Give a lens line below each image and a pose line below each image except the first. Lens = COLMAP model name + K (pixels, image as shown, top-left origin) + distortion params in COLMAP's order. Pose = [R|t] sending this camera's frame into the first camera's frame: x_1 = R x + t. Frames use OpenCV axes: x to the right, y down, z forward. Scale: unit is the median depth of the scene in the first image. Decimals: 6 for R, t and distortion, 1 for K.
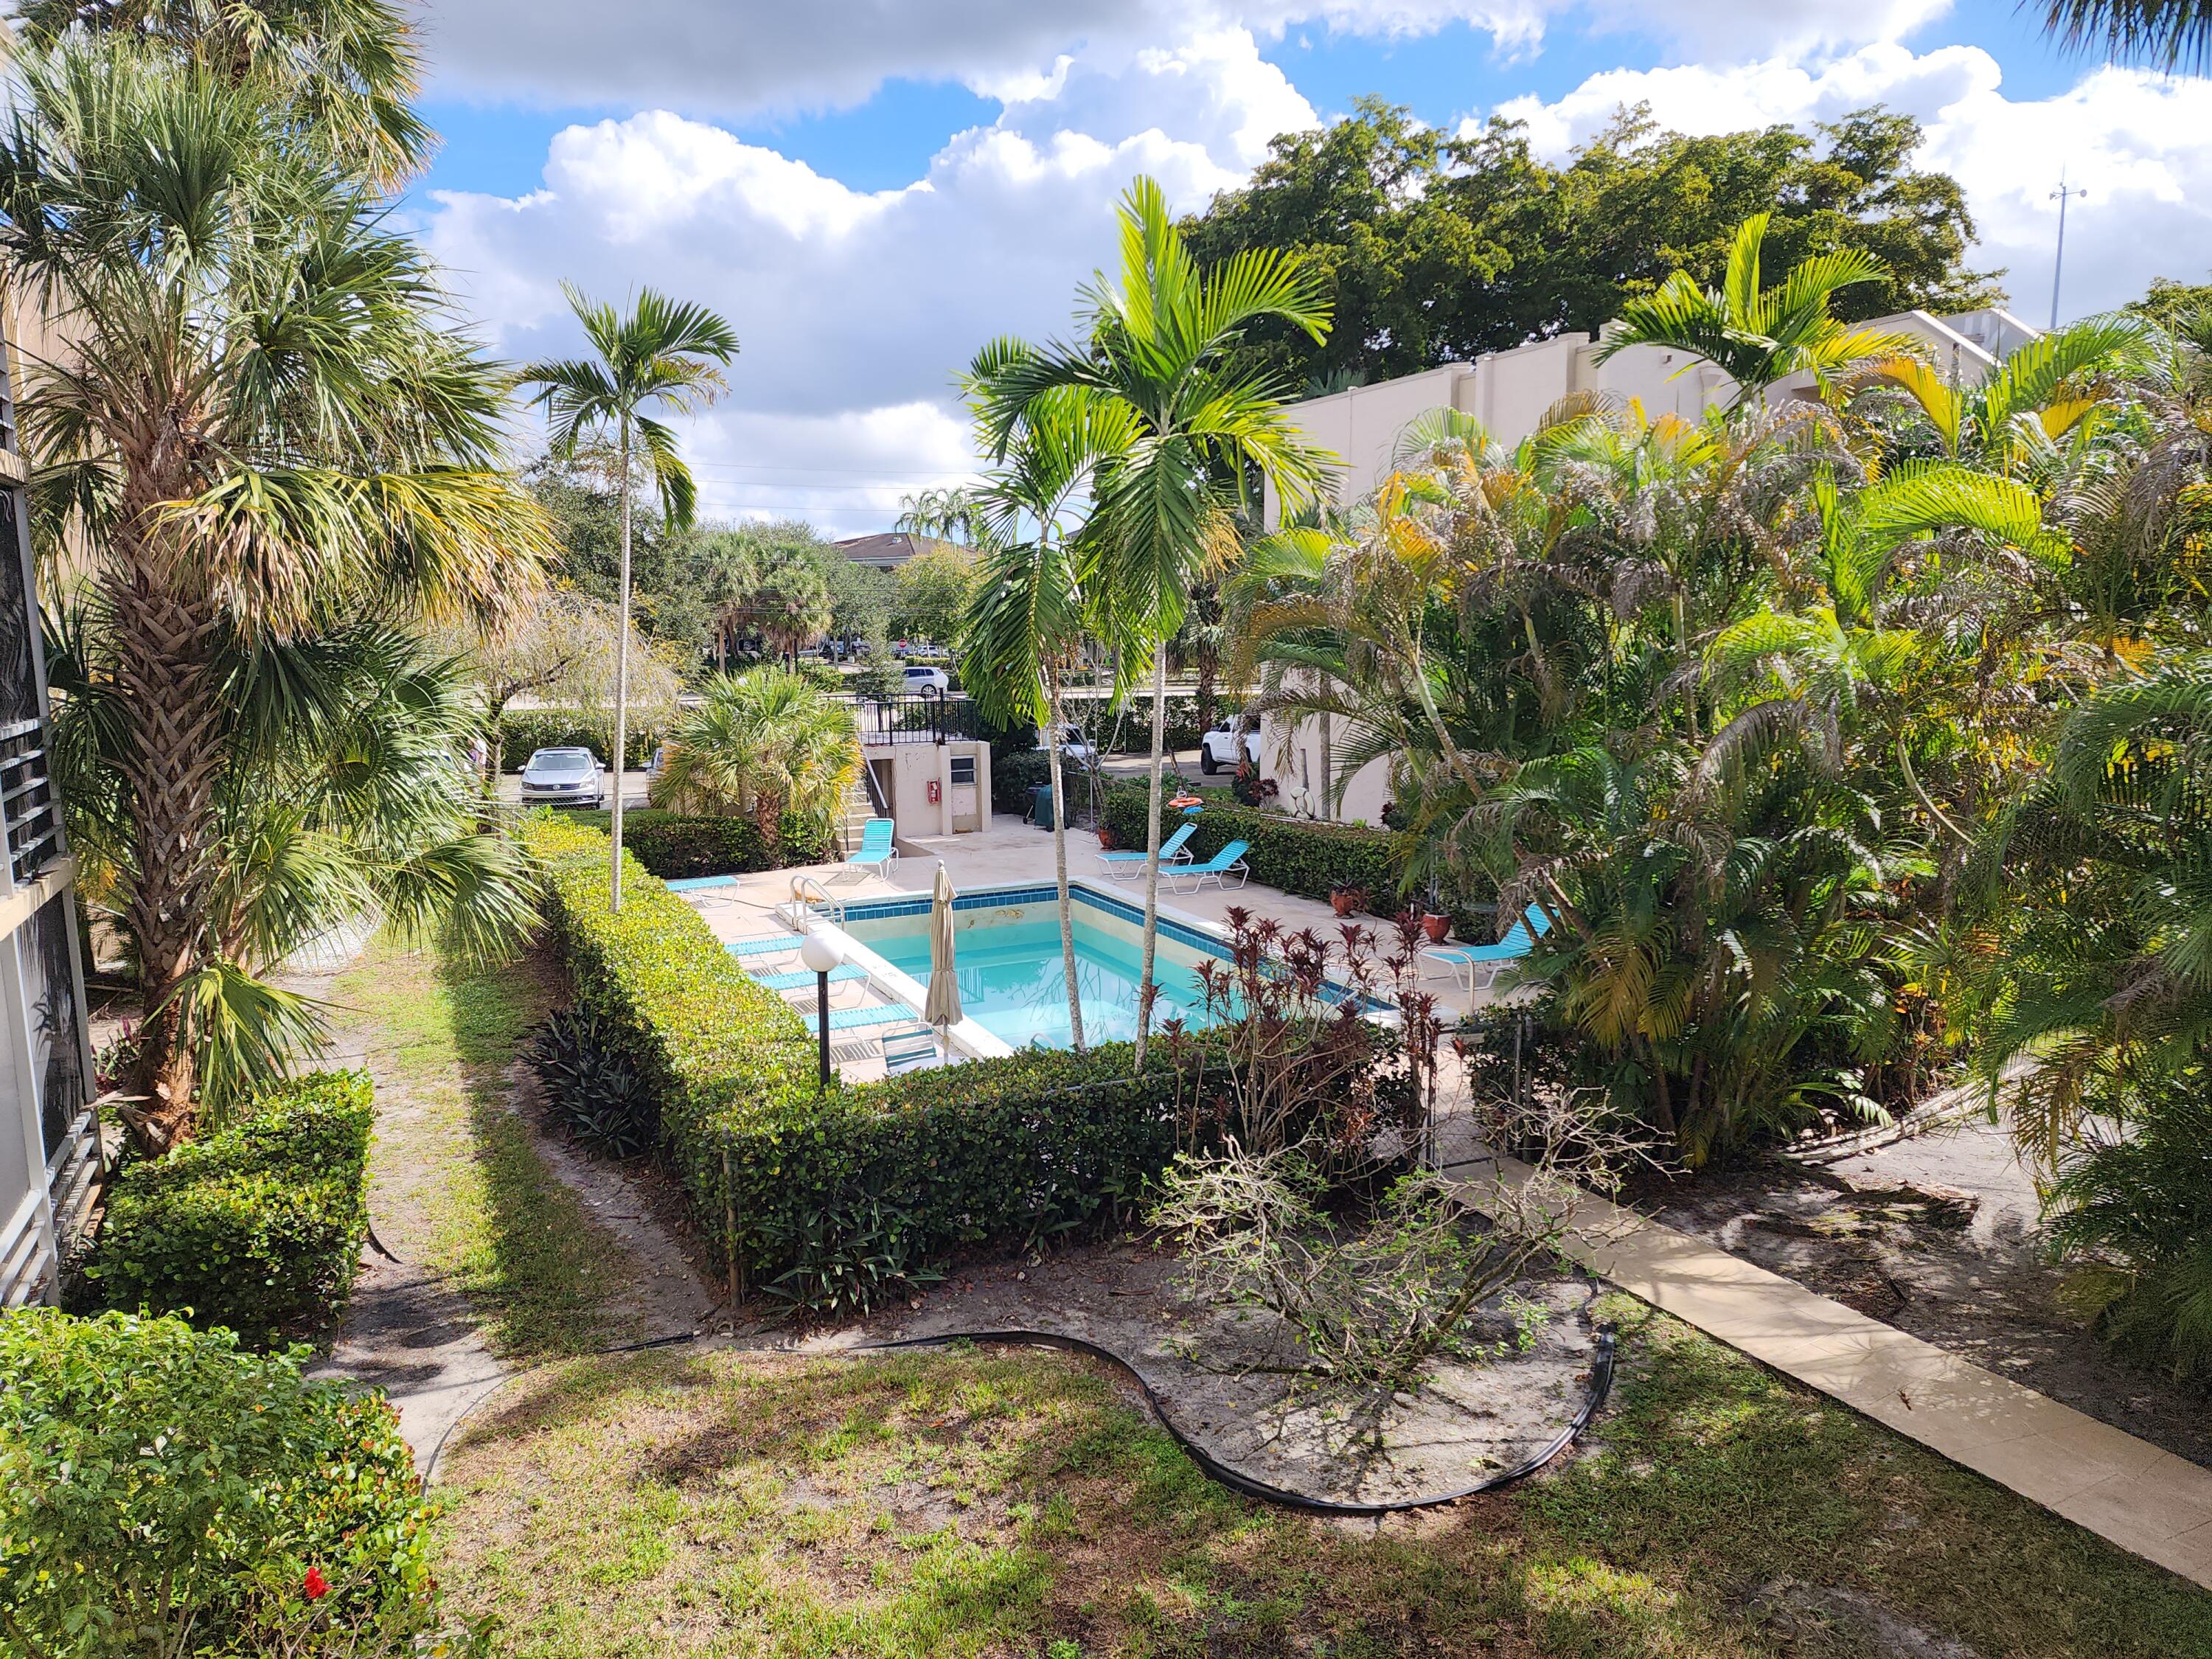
lens RADIAL K [[1513.7, 0, 1106.0], [0, 1513.7, 829.5], [0, 0, 1]] dist [0.005702, 0.000013]
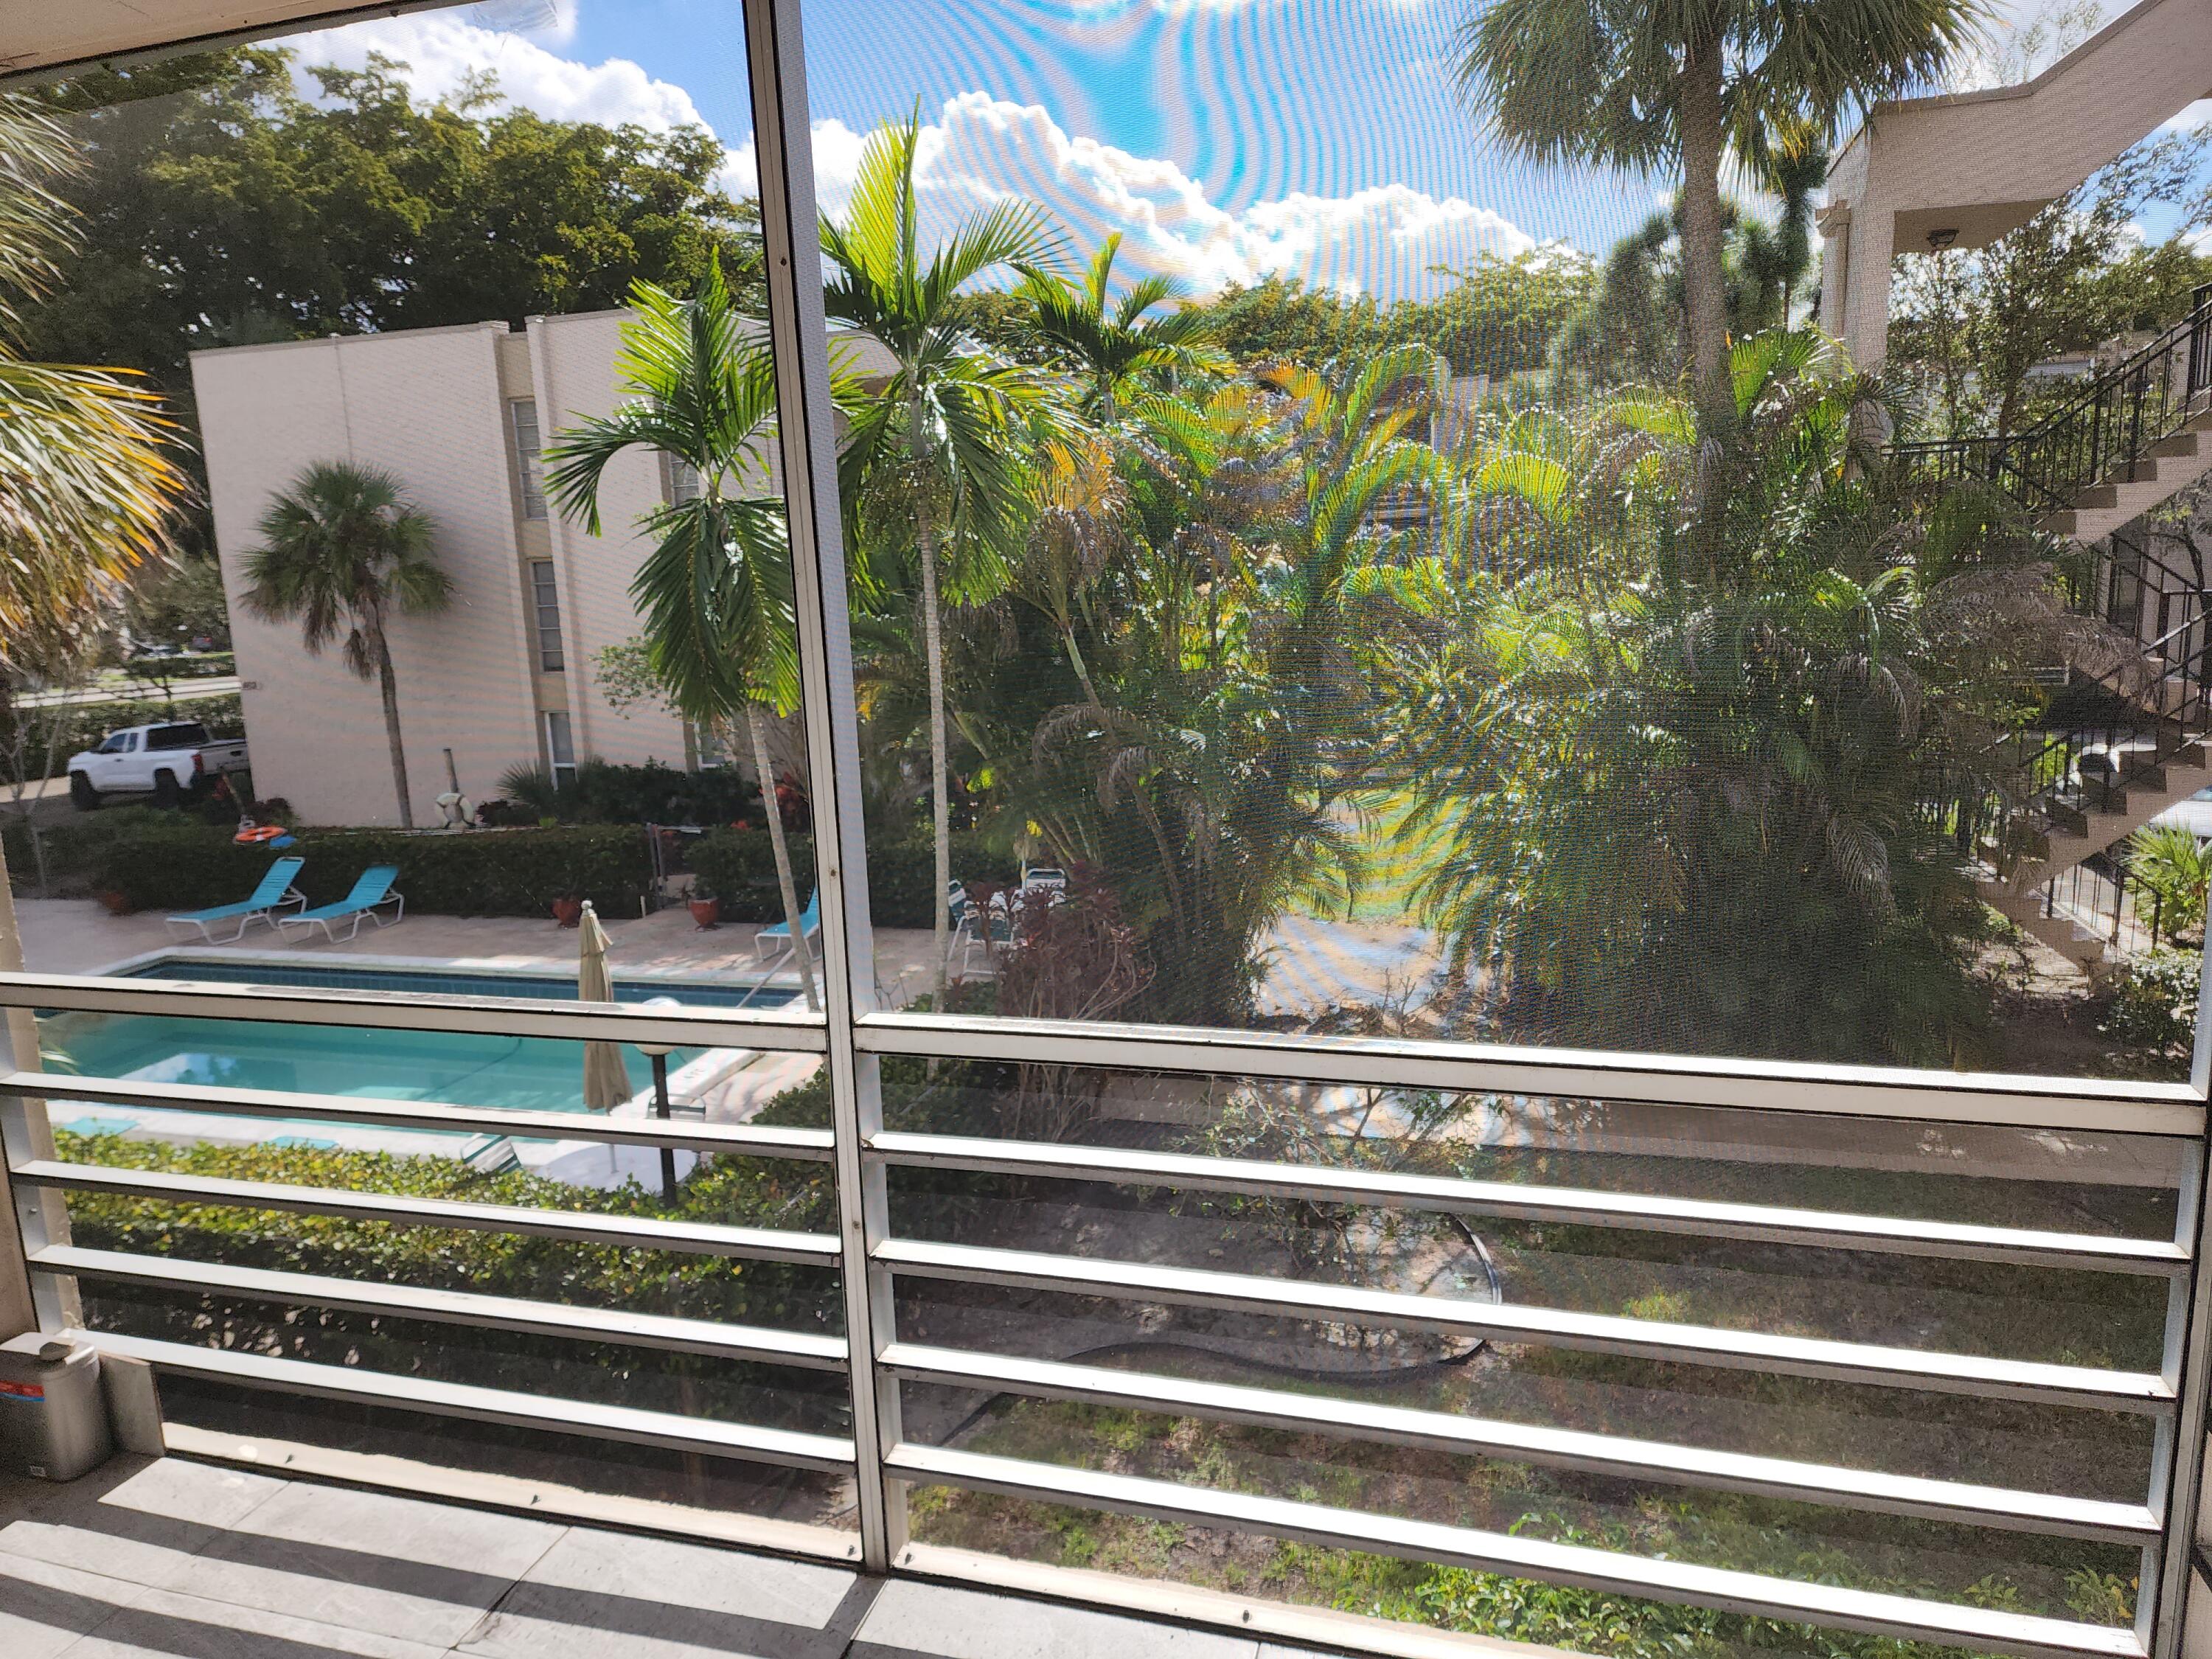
lens RADIAL K [[1458.8, 0, 1106.0], [0, 1458.8, 829.5], [0, 0, 1]] dist [-0.008517, -0.002363]
pose [[0.629751, -0.155802, 0.761012, -0.271081], [0.137259, 0.986583, 0.088399, -0.029534], [-0.764575, 0.048786, 0.642686, 0.158021]]
